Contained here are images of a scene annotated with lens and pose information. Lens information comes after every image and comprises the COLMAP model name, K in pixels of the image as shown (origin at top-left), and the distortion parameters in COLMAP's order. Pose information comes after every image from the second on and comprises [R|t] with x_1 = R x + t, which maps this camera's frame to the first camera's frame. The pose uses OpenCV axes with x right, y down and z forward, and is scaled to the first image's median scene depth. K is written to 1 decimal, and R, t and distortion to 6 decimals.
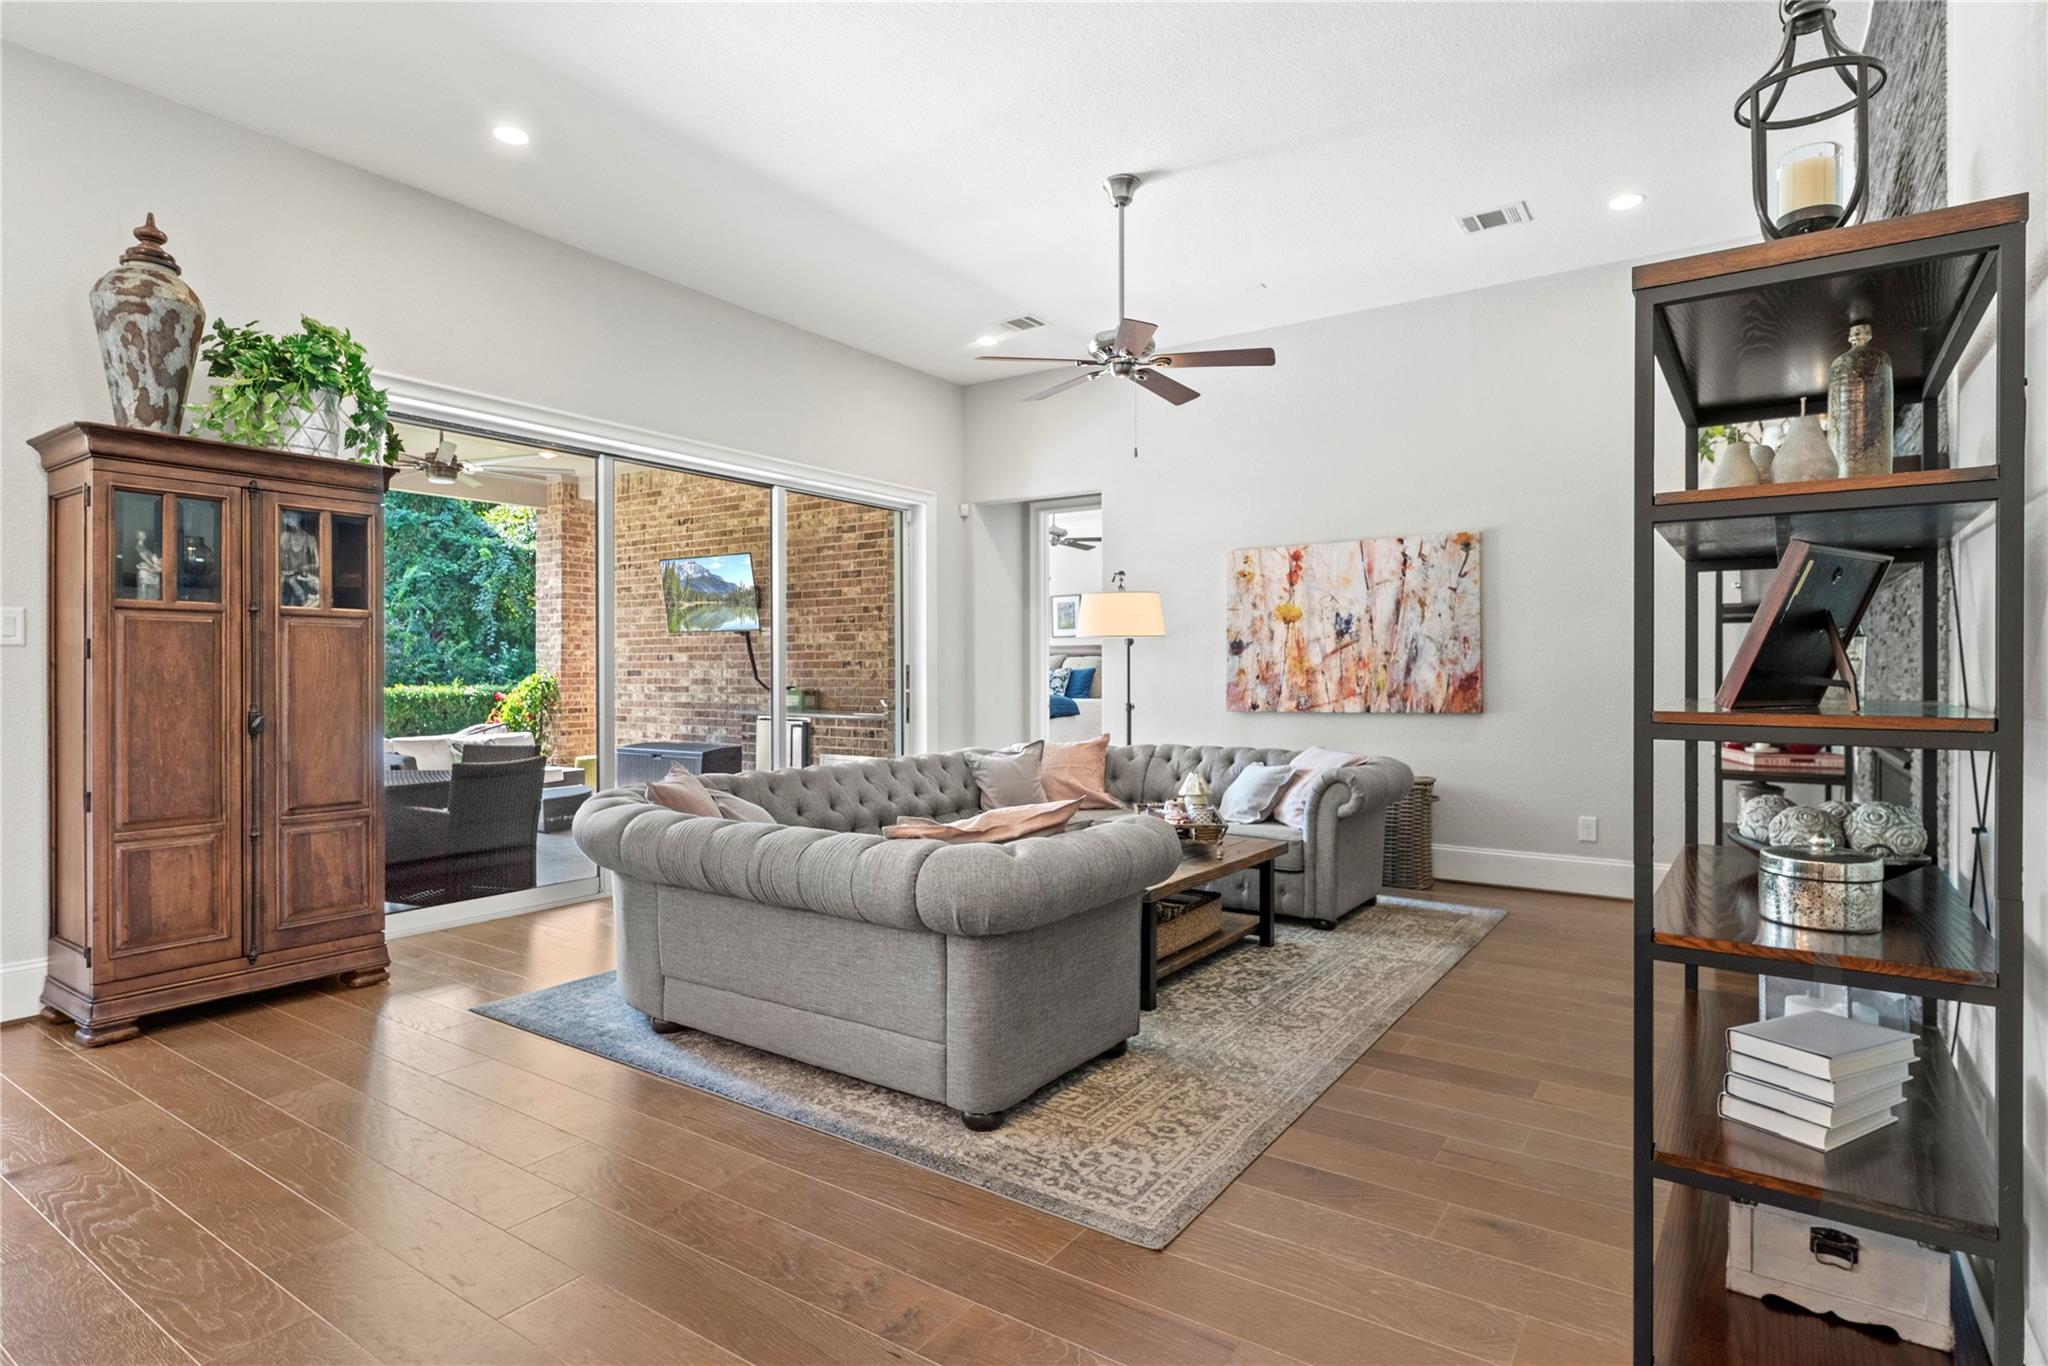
lens RADIAL K [[1088.7, 0, 1024.2], [0, 1088.7, 674.4], [0, 0, 1]] dist [0.001621, 0.000288]
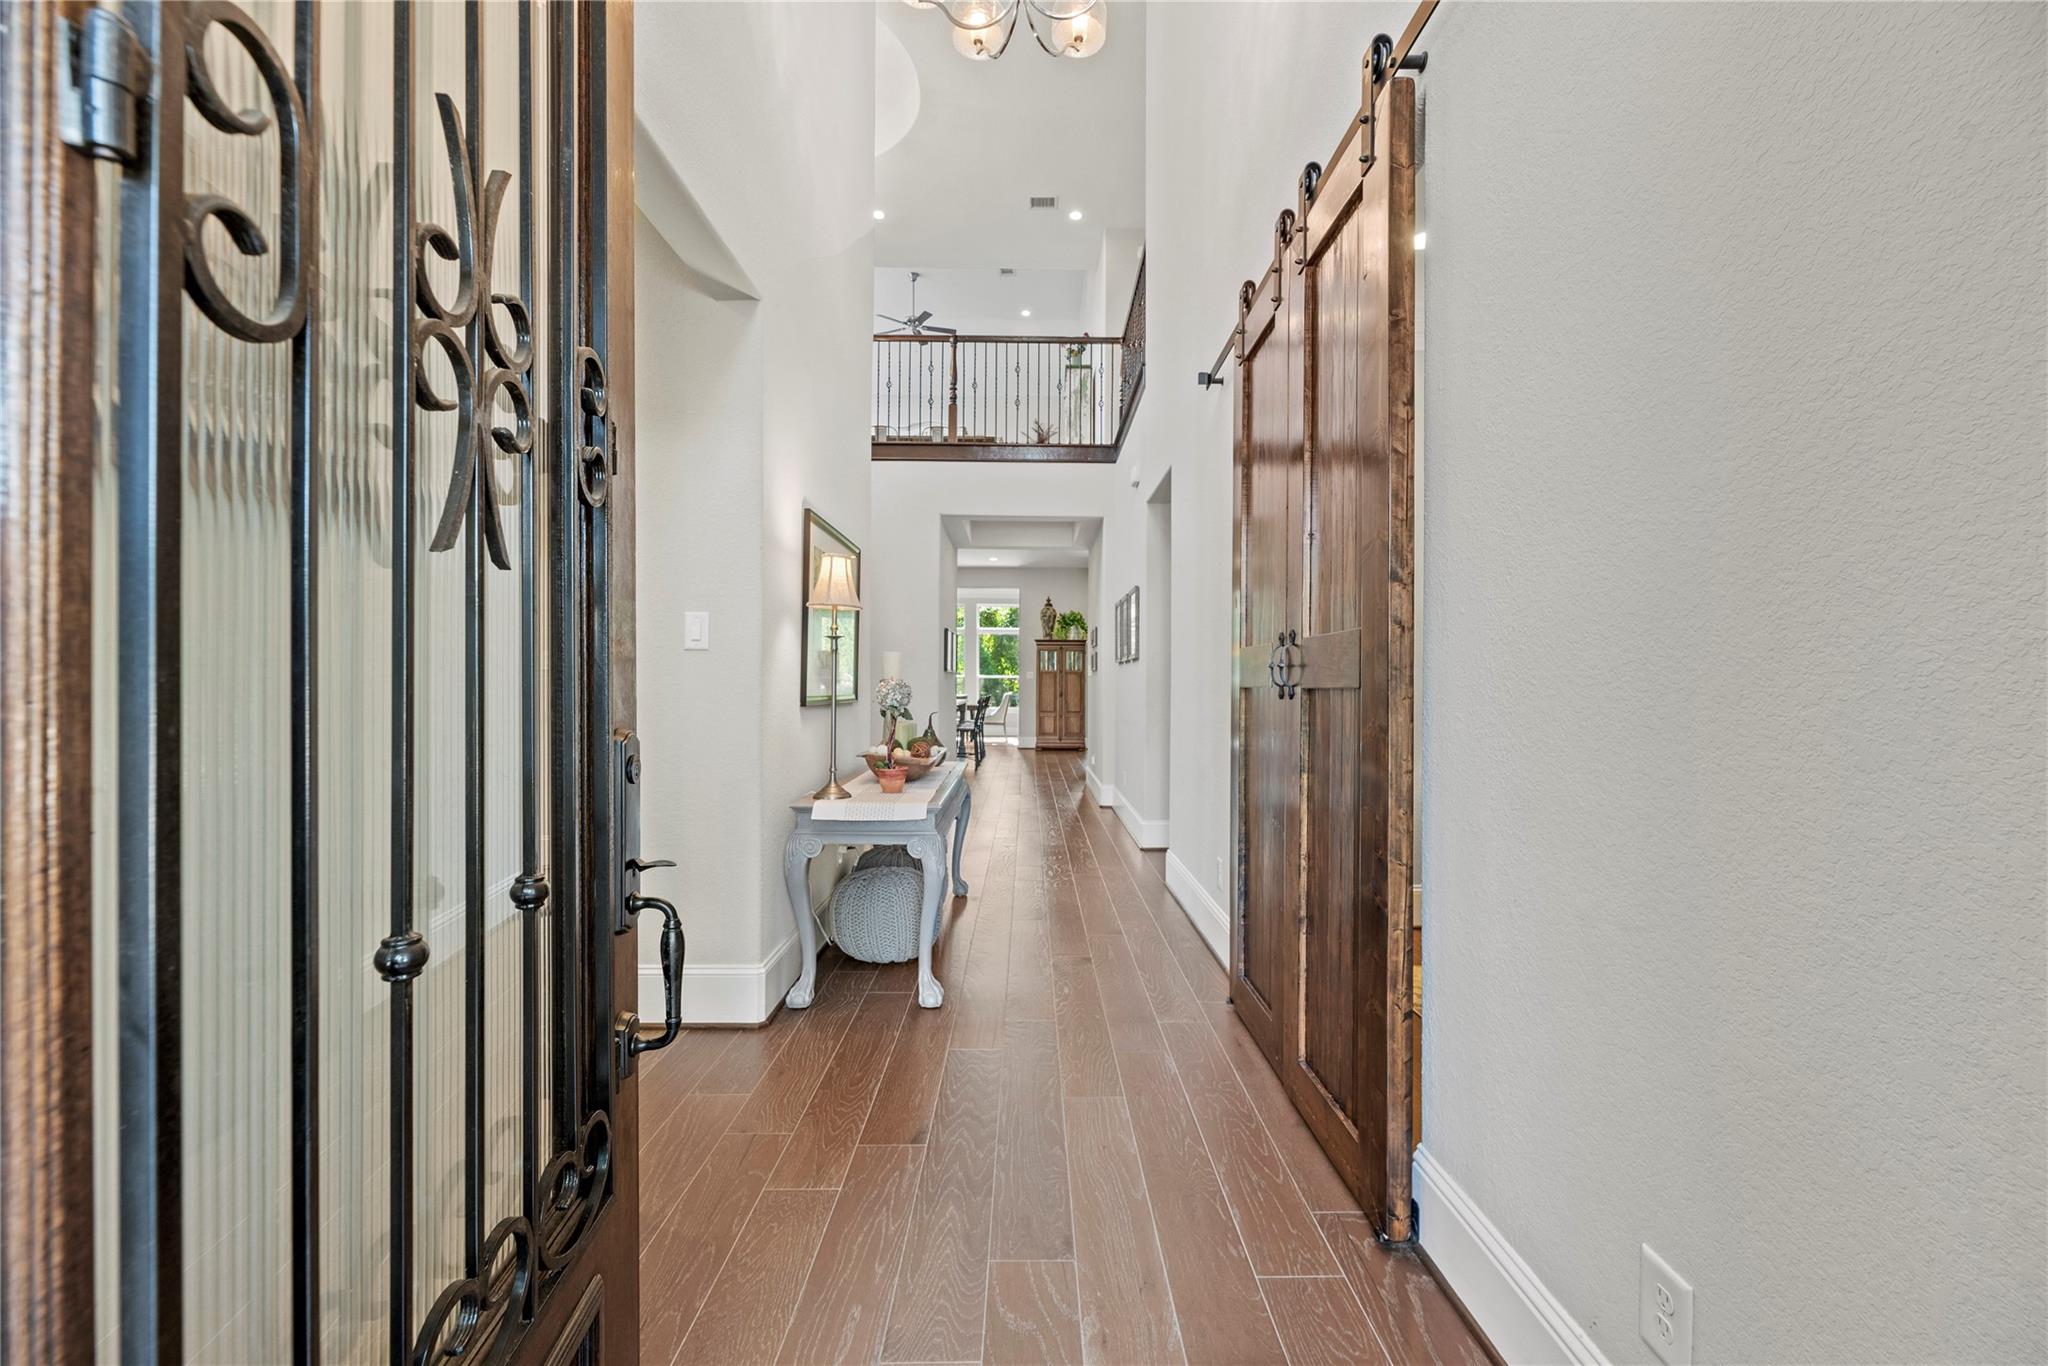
lens RADIAL K [[825.6, 0, 1025.5], [0, 825.6, 686.7], [0, 0, 1]] dist [-0.000081, -0.000007]
pose [[0.567750, 0.003259, -0.823194, 0.566072], [-0.004900, 0.999988, 0.000580, 0.001697], [0.823186, 0.003704, 0.567759, -0.315269]]
